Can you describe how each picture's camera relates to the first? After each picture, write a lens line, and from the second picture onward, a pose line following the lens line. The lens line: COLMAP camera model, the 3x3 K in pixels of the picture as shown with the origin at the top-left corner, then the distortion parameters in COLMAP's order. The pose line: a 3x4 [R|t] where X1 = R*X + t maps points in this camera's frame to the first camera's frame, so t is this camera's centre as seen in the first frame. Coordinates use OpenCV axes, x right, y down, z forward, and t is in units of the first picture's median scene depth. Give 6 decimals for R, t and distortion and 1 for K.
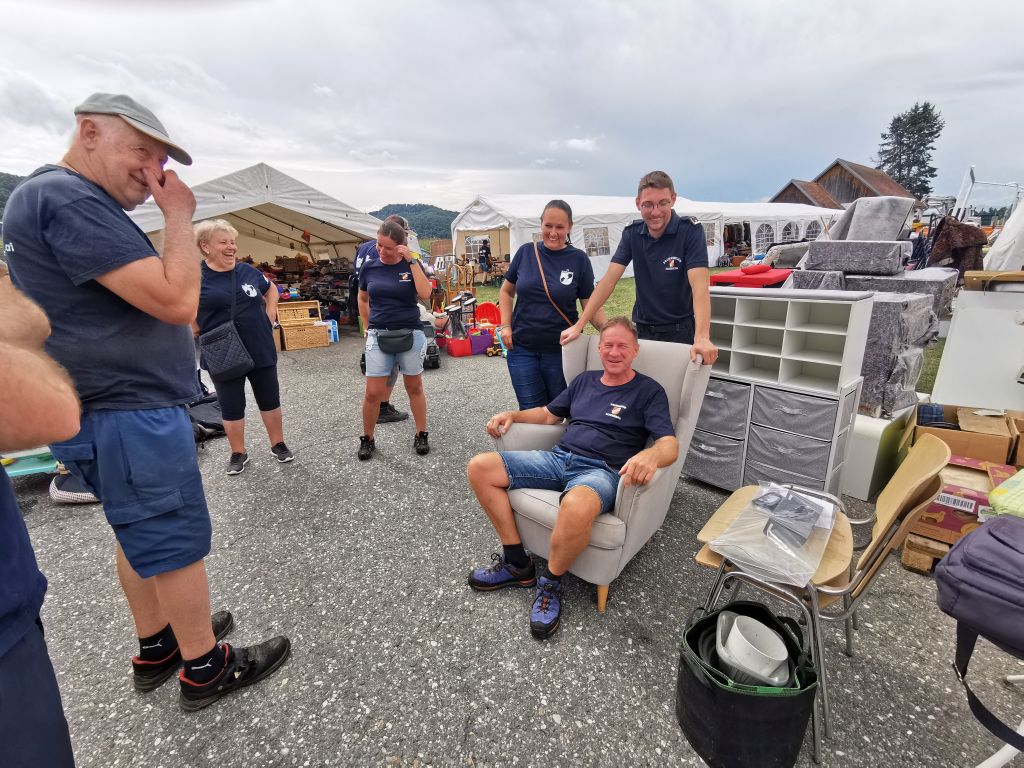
lens RADIAL K [[486.6, 0, 512.0], [0, 486.6, 384.0], [0, 0, 1]] dist [0.038348, -0.014624]
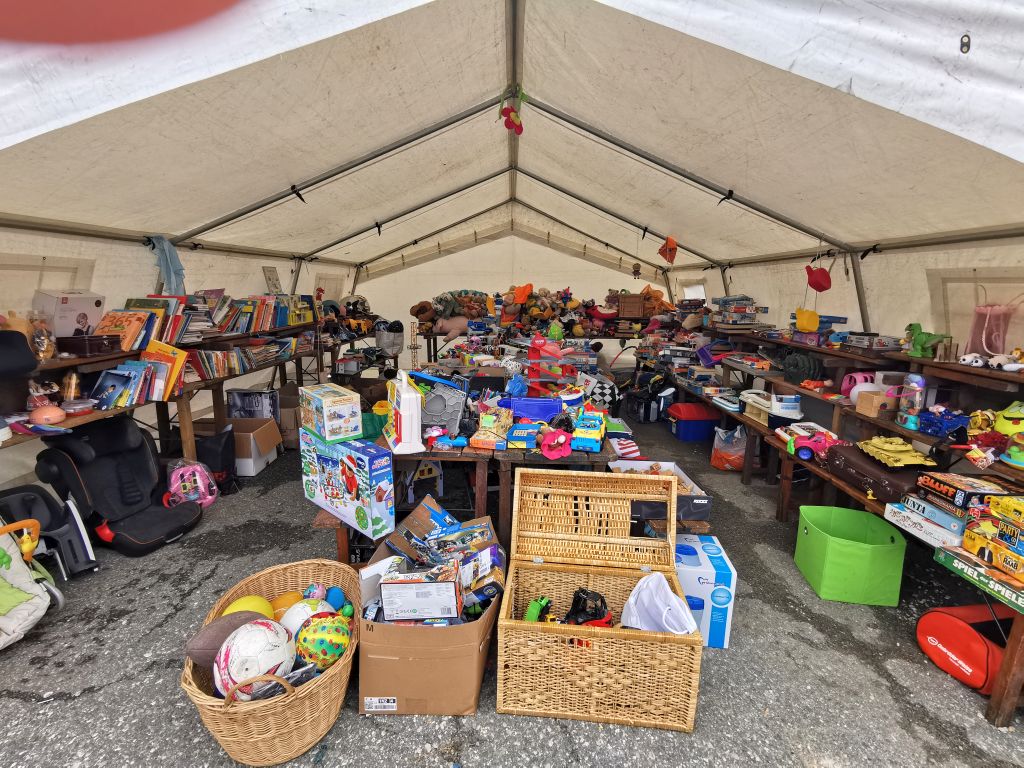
lens RADIAL K [[474.7, 0, 516.5], [0, 474.7, 384.4], [0, 0, 1]] dist [0.022689, -0.012561]
pose [[0.782166, 0.147299, -0.605408, -0.220245], [-0.183248, 0.983064, 0.002434, -0.137473], [0.595513, 0.109036, 0.795912, 0.521601]]
